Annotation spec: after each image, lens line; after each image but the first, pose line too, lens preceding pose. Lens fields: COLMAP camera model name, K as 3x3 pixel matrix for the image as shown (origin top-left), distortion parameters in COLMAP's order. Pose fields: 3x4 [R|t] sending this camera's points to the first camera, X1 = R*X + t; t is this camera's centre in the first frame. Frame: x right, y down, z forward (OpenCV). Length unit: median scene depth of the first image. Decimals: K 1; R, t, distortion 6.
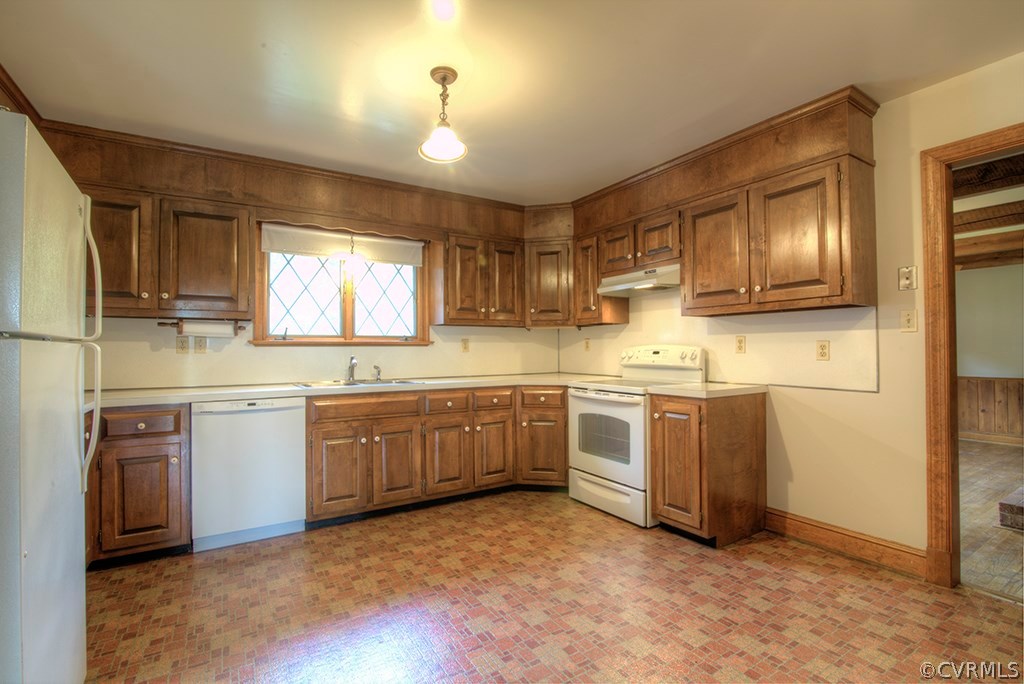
lens RADIAL K [[475.6, 0, 498.8], [0, 475.6, 355.5], [0, 0, 1]] dist [-0.017364, -0.000146]
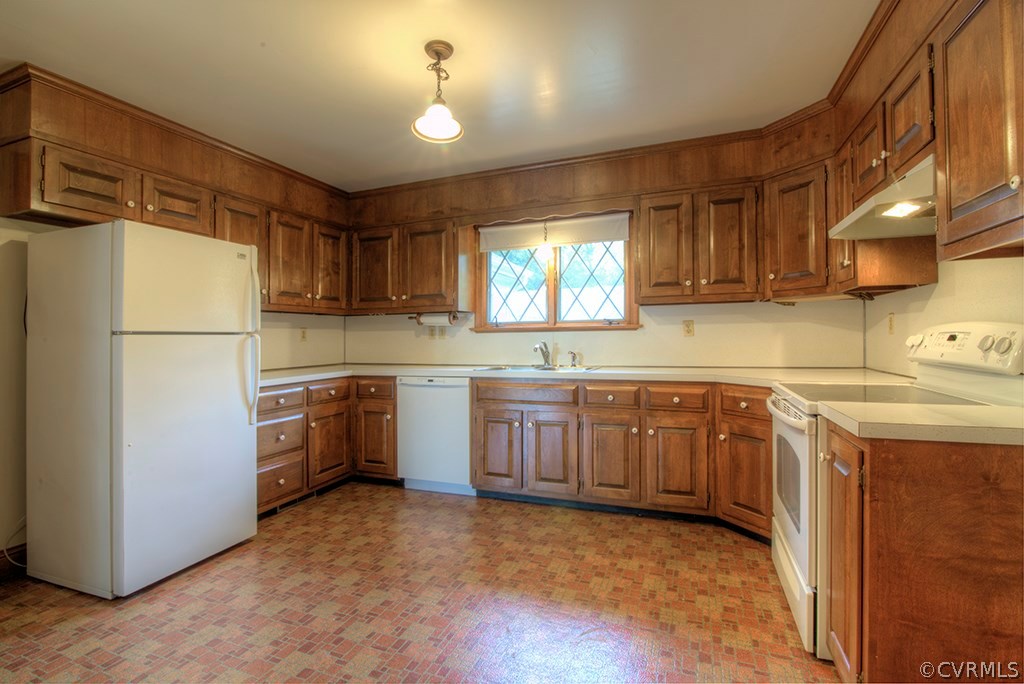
lens RADIAL K [[468.4, 0, 512.0], [0, 468.4, 342.0], [0, 0, 1]] dist [-0.018834, -0.000038]
pose [[0.598336, 0.006080, -0.801222, 0.466686], [0.000629, 0.999967, 0.008058, -0.005877], [0.801245, -0.005325, 0.598313, 0.352799]]
